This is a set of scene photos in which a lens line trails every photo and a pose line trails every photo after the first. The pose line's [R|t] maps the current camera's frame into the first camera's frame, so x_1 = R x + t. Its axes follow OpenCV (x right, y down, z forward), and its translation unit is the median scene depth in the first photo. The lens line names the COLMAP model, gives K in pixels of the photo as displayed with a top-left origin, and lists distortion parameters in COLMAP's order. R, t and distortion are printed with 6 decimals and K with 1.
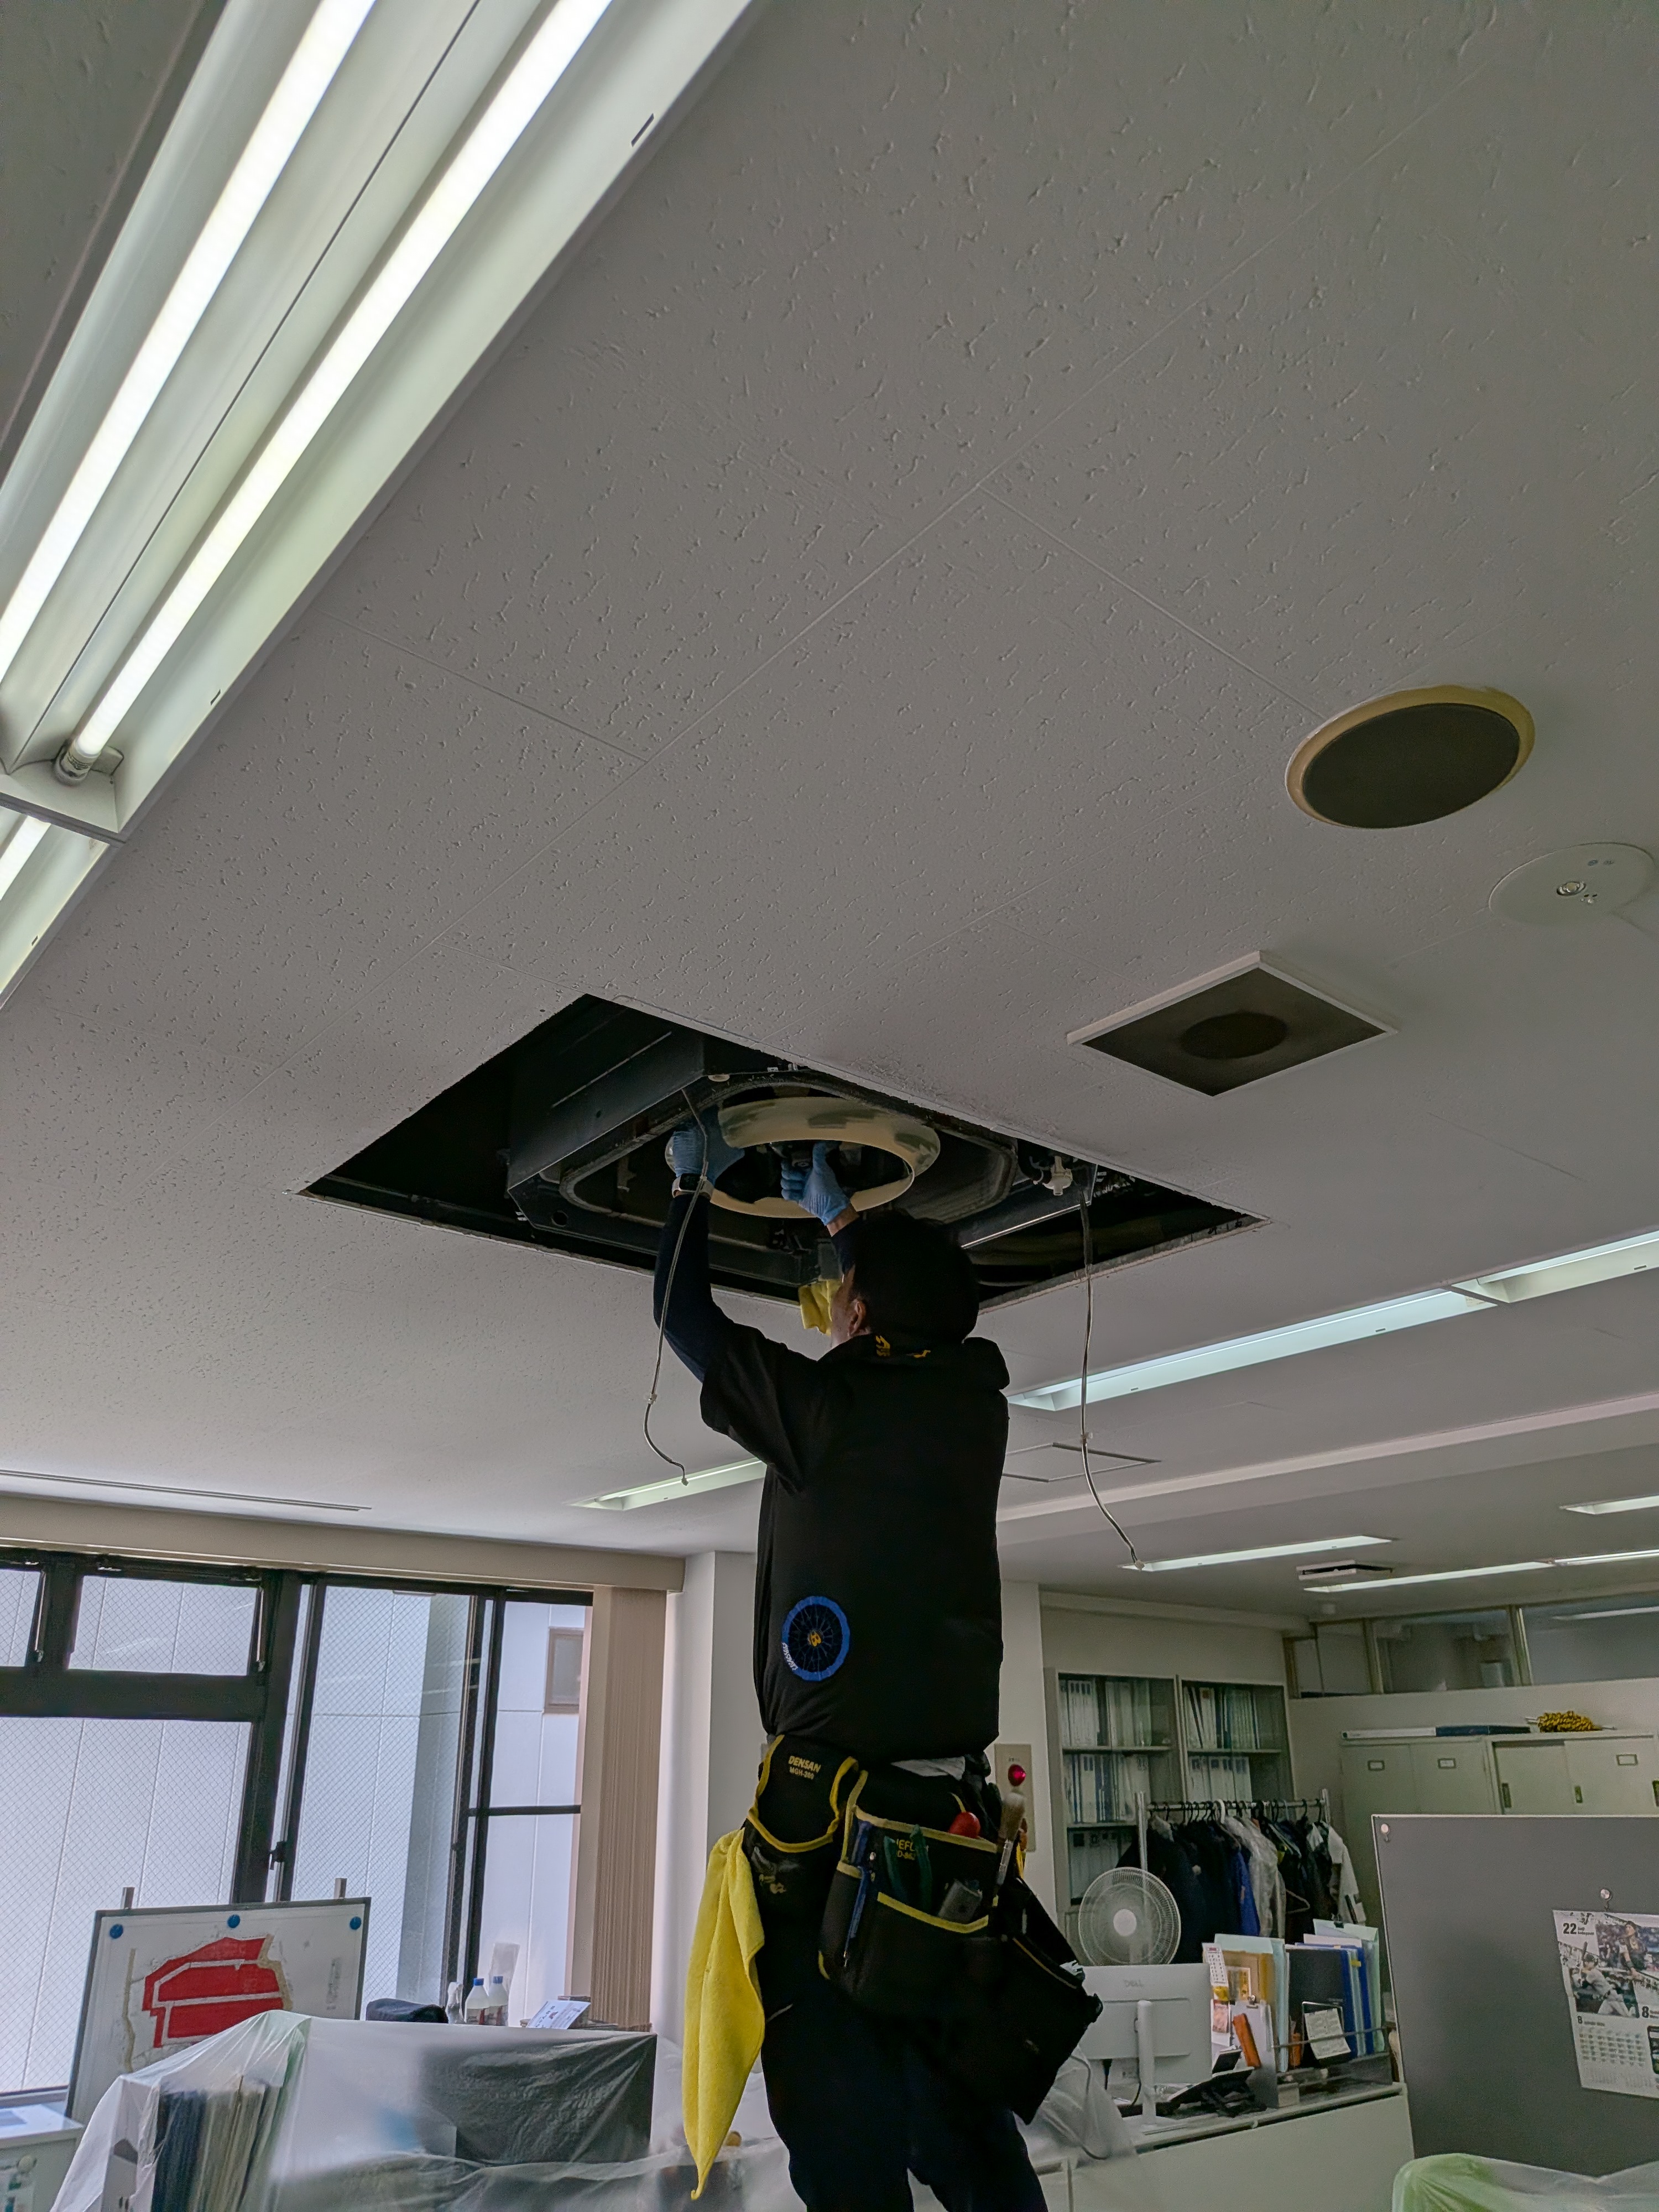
lens RADIAL K [[1592.6, 0, 854.8], [0, 1592.6, 1117.6], [0, 0, 1]] dist [-0.001898, -0.013838]
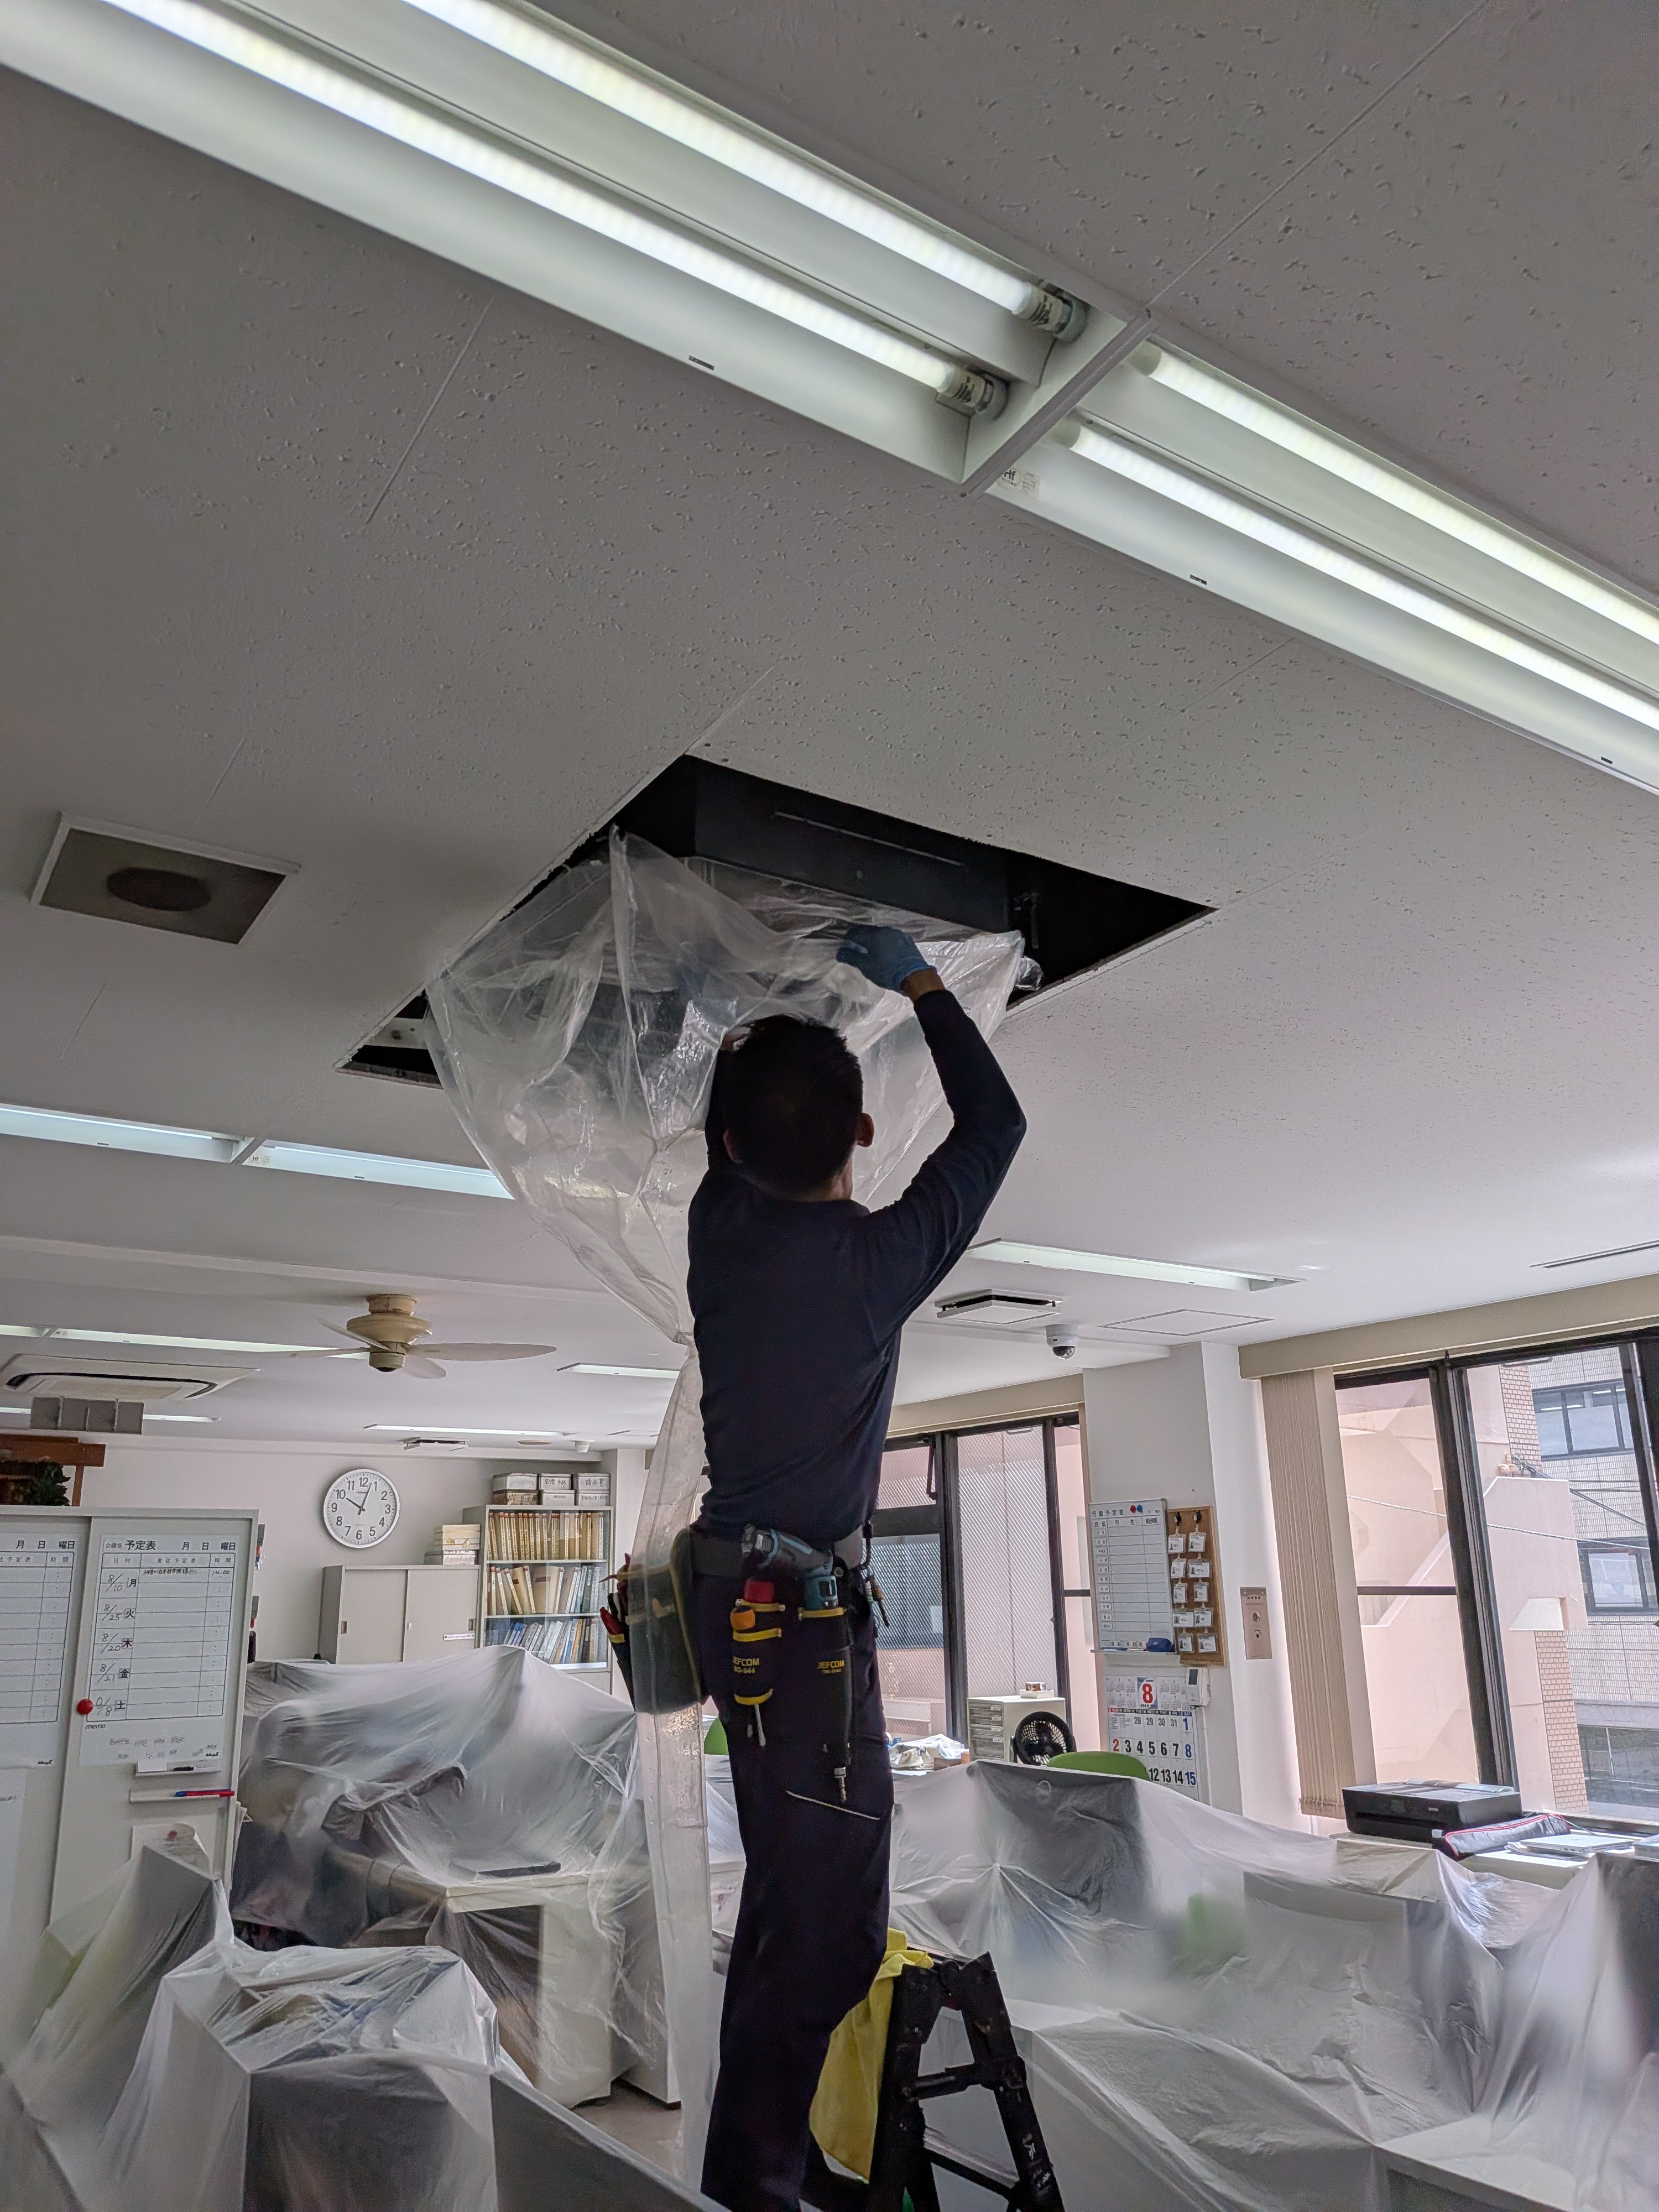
lens RADIAL K [[1578.1, 0, 782.5], [0, 1578.1, 1116.8], [0, 0, 1]] dist [0.036936, -0.124426]
pose [[-0.148702, -0.271671, -0.950832, 1.212115], [0.397678, 0.863917, -0.309031, 0.460411], [0.905395, -0.424079, -0.020429, 1.107149]]
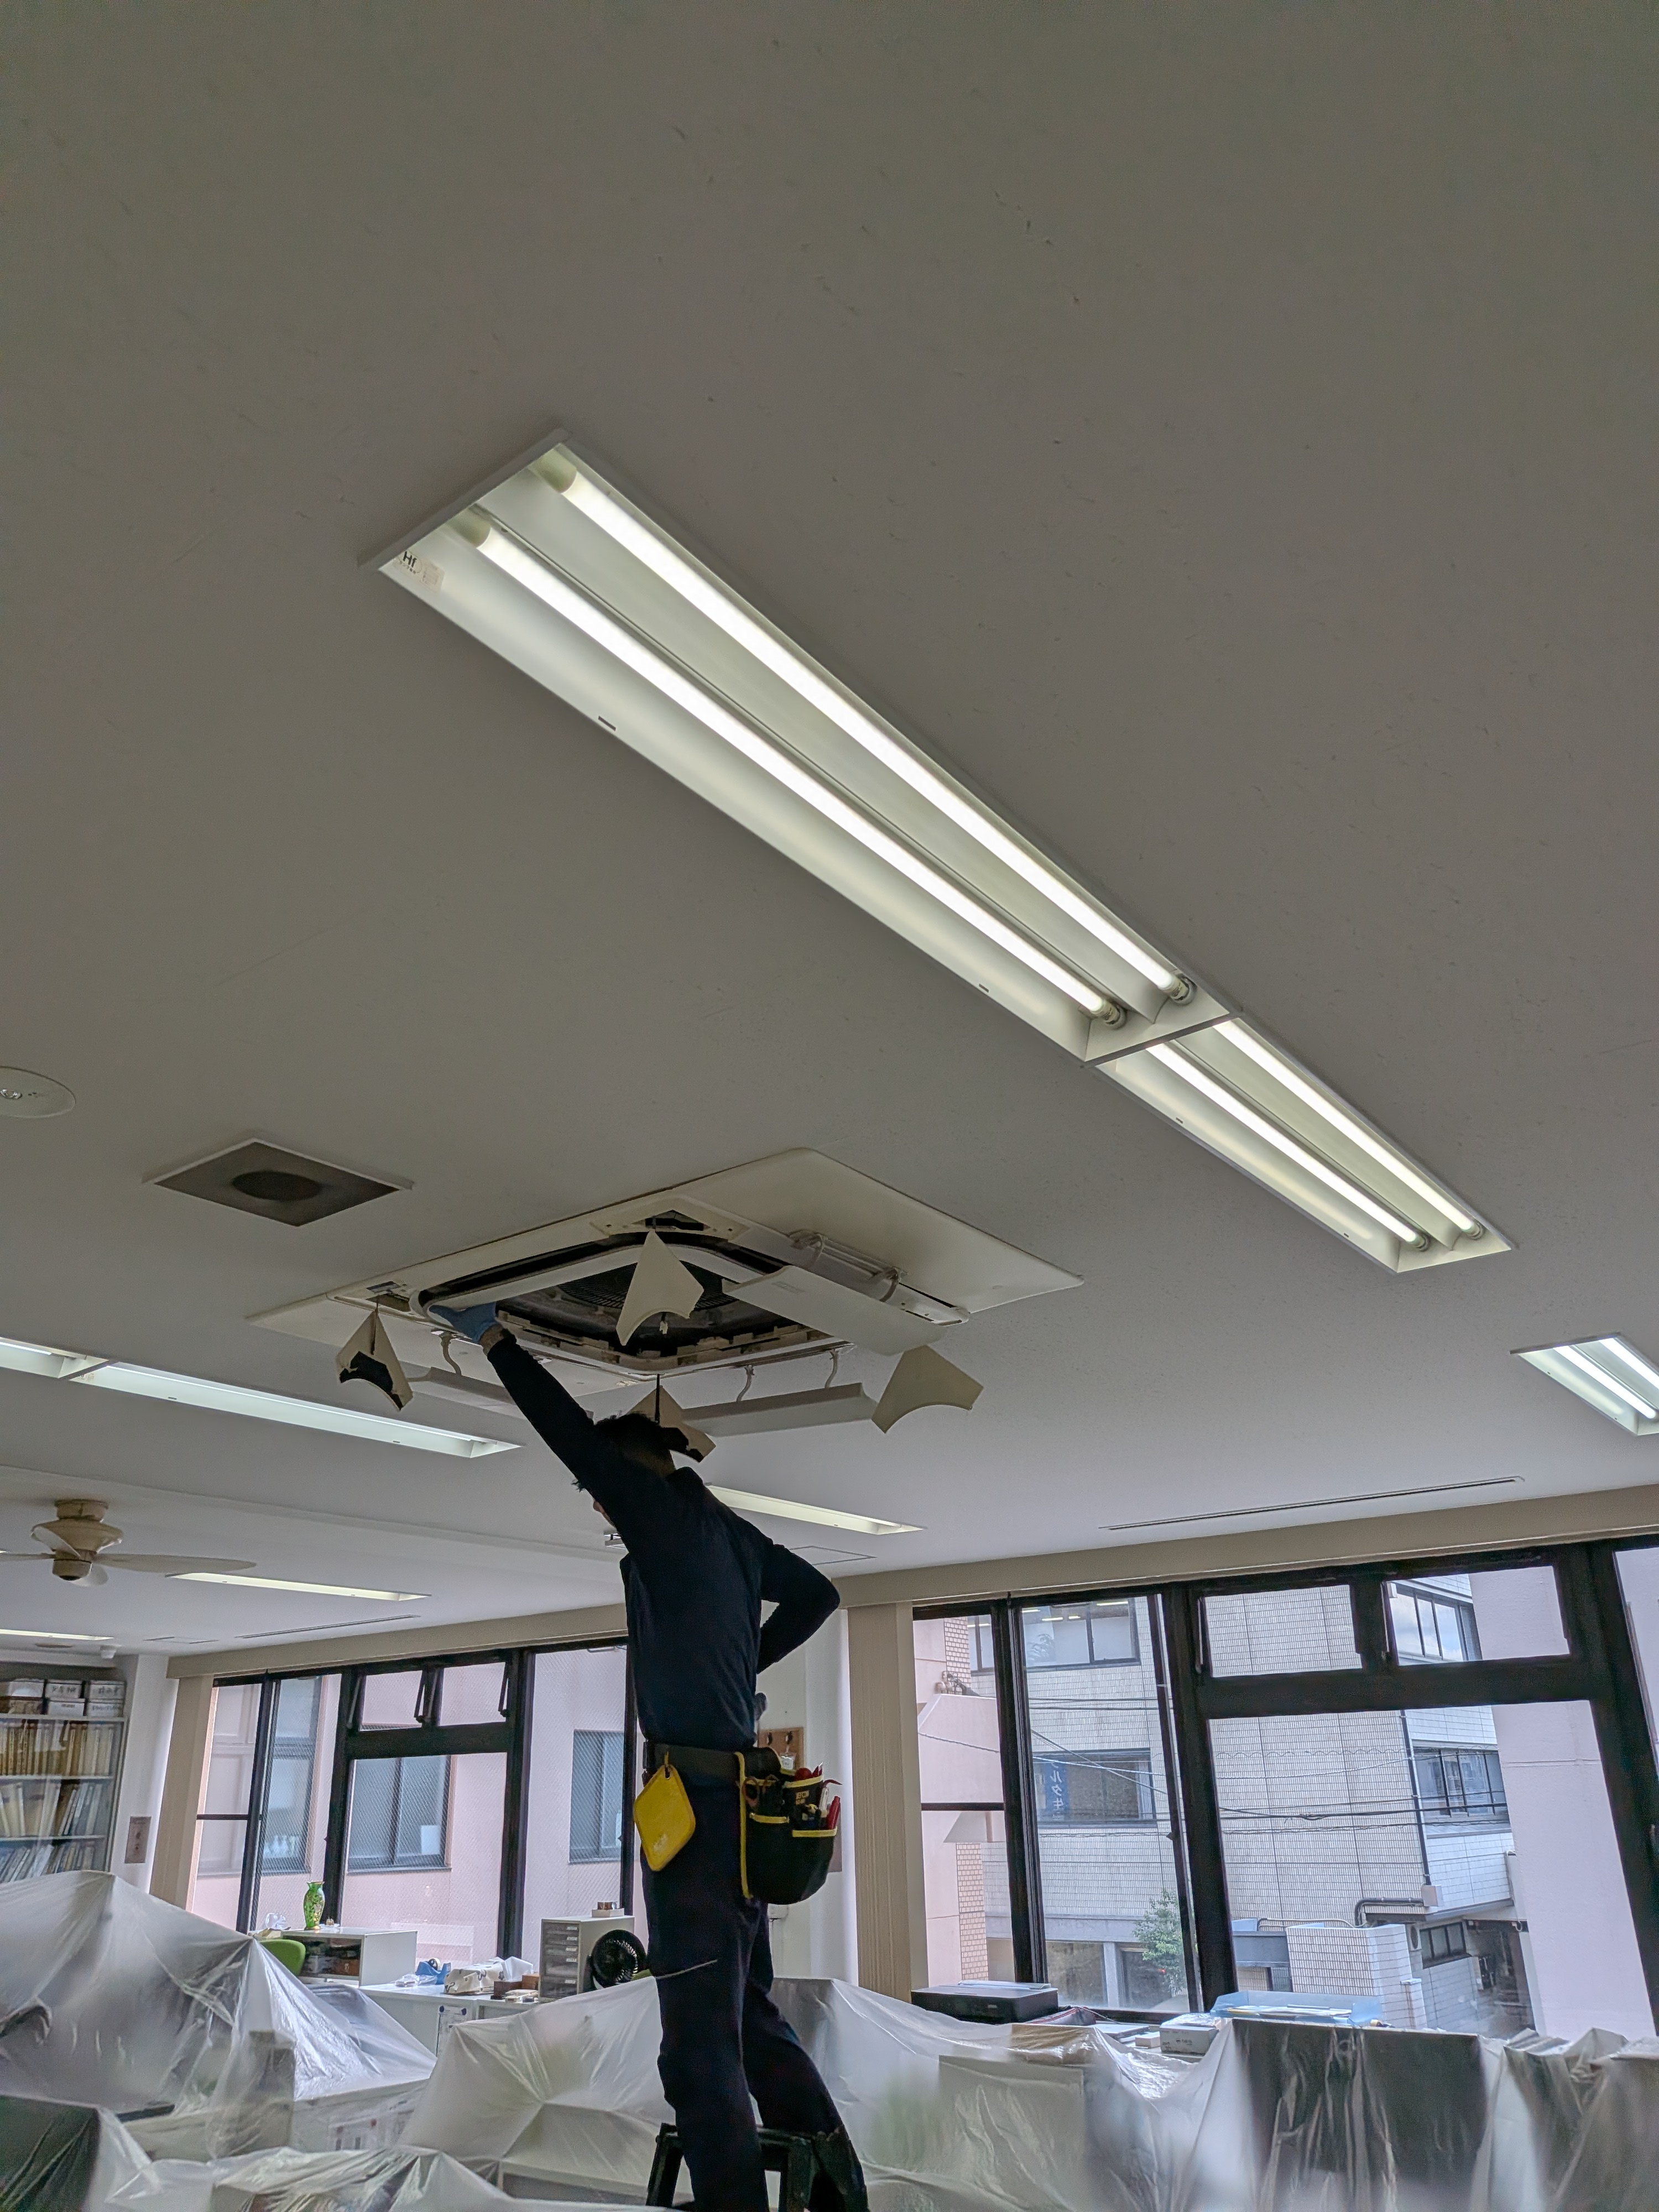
lens RADIAL K [[1571.4, 0, 829.5], [0, 1571.4, 1106.0], [0, 0, 1]] dist [0.001458, -0.035812]
pose [[0.217226, -0.387375, -0.895965, 1.322622], [0.397879, 0.873308, -0.281114, 0.401133], [0.891350, -0.295420, 0.343834, 0.980377]]
